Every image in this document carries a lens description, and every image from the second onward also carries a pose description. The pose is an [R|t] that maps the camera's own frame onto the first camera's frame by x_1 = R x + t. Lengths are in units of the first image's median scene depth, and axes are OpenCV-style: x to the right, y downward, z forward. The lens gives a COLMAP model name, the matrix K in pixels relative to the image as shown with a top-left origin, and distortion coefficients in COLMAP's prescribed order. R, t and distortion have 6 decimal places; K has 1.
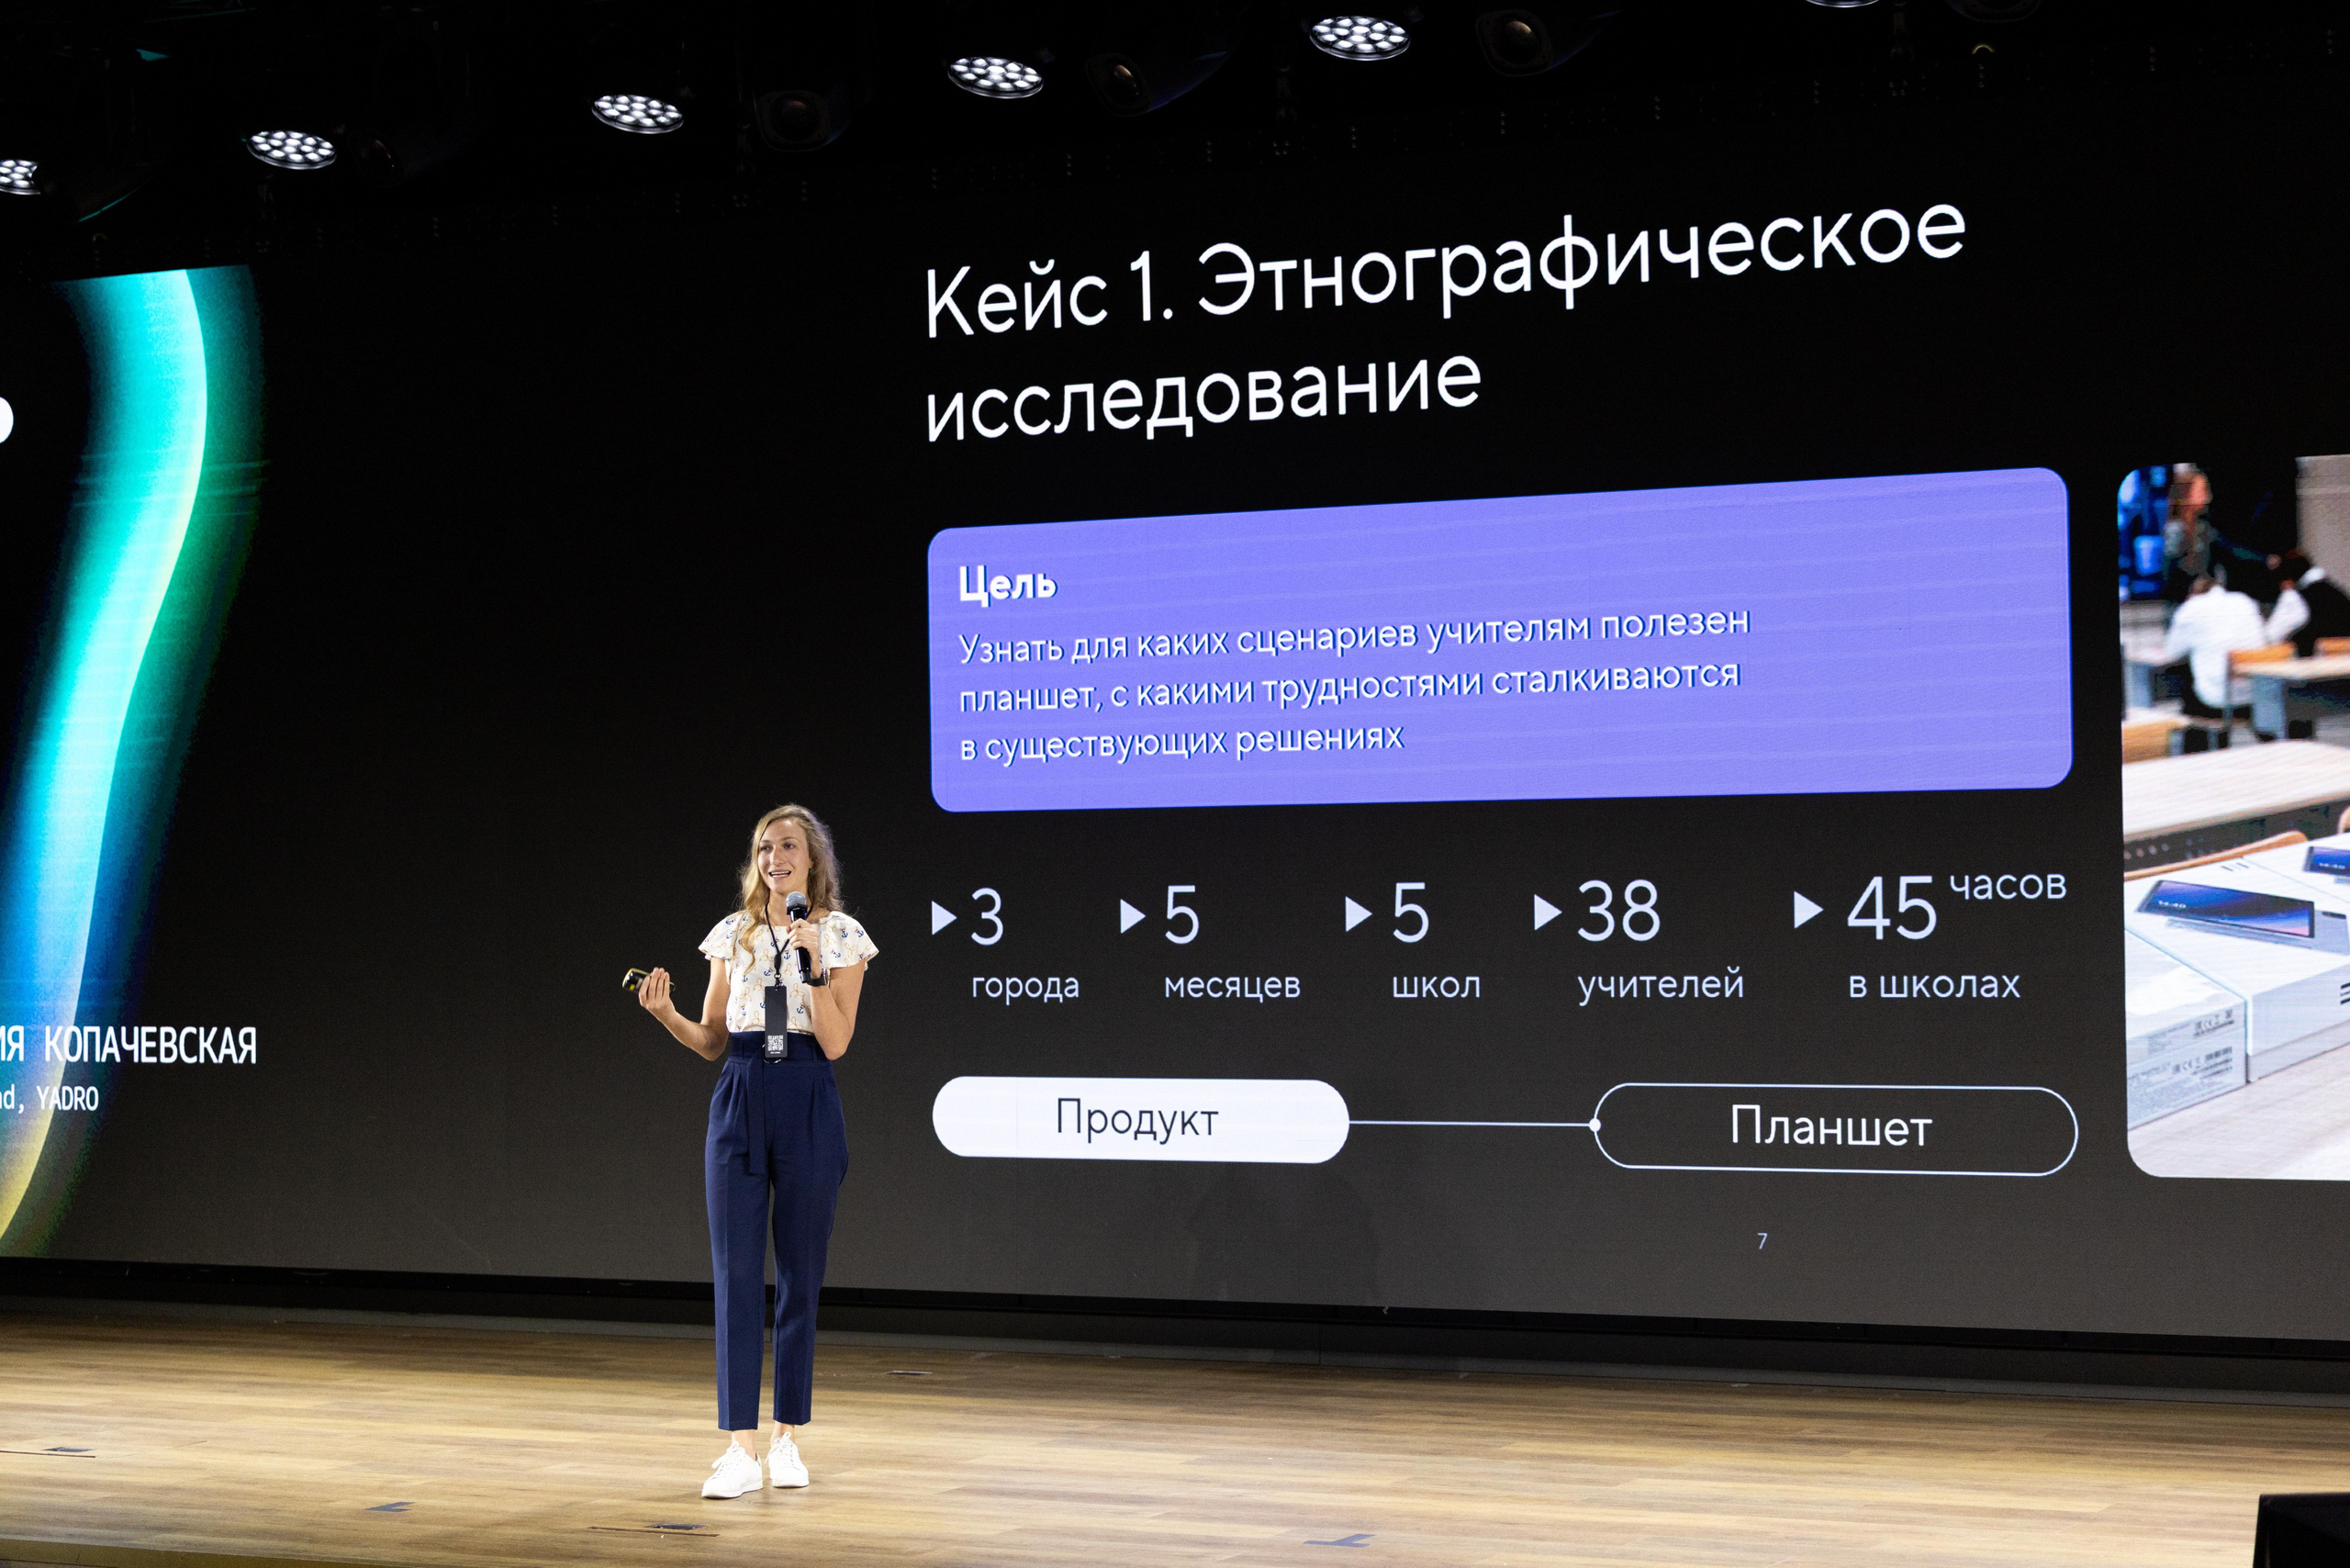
lens RADIAL K [[4793.7, 0, 1175.0], [0, 4793.7, 784.0], [0, 0, 1]] dist [-0.022833, -0.038096]
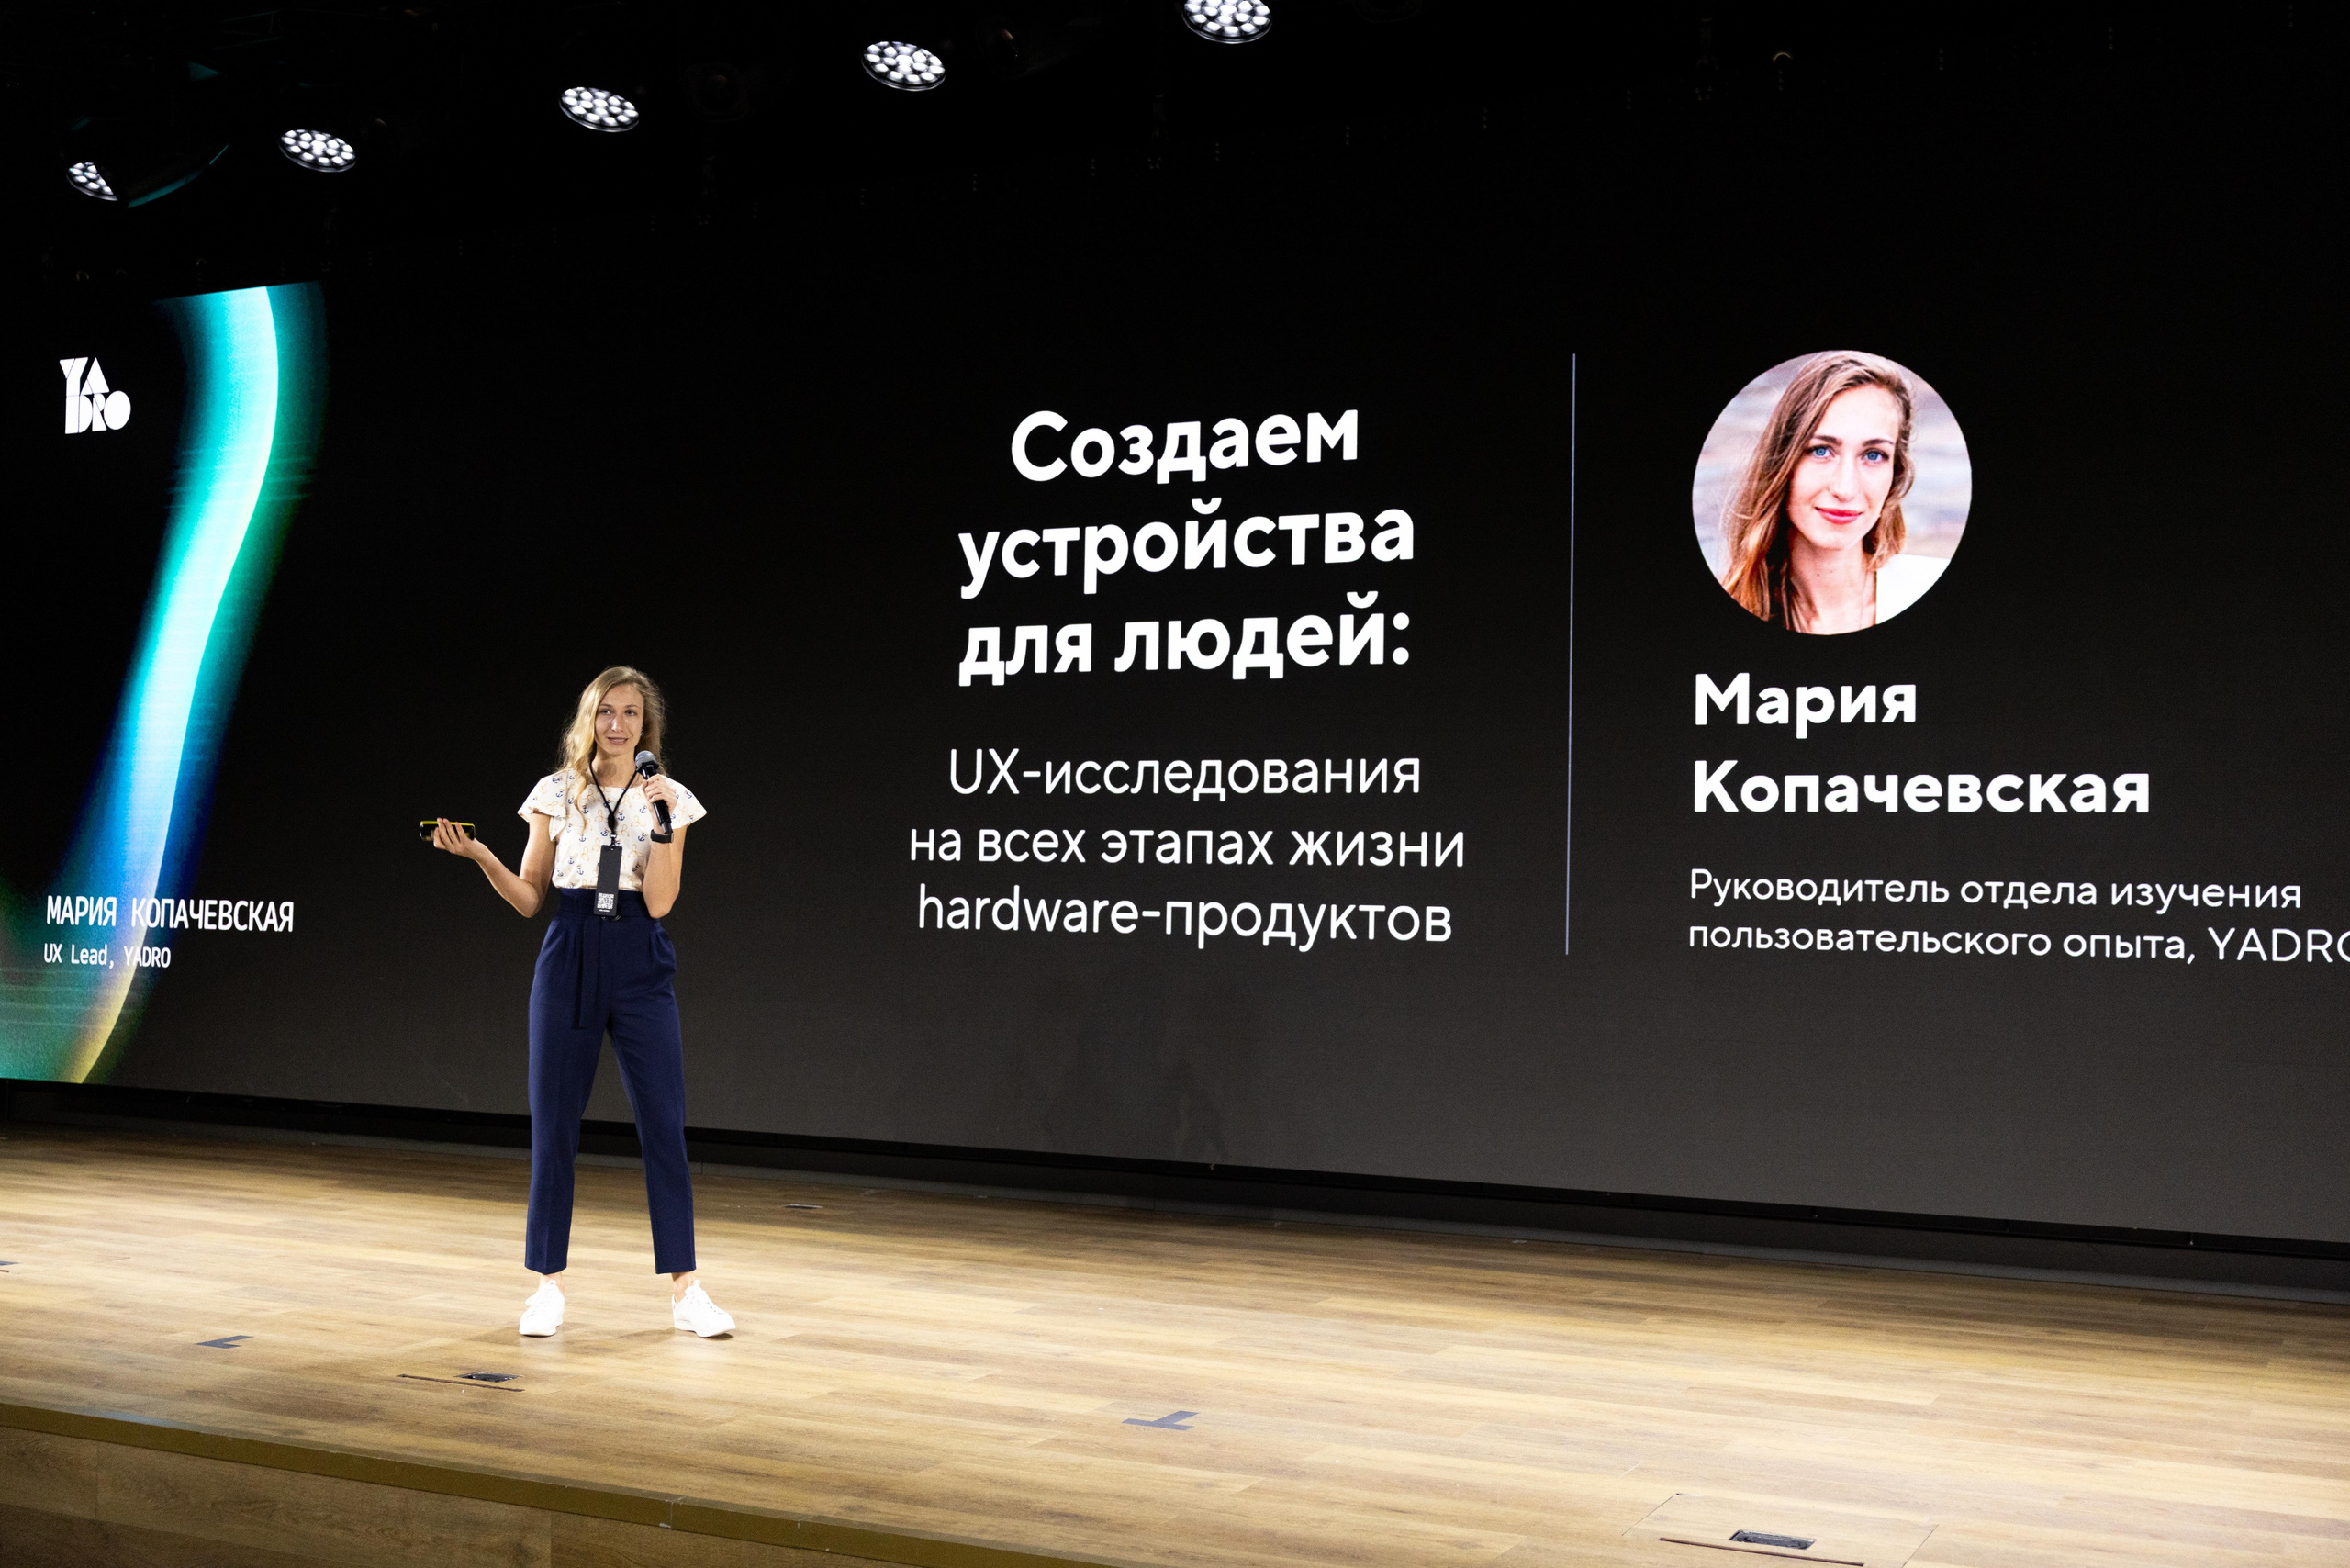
lens RADIAL K [[2559.3, 0, 1175.0], [0, 2559.3, 784.0], [0, 0, 1]] dist [-0.010538, -0.031511]
pose [[0.999050, 0.033260, 0.028142, 0.015257], [-0.032465, 0.999074, -0.028242, 0.037073], [-0.029055, 0.027302, 0.999205, 0.398400]]
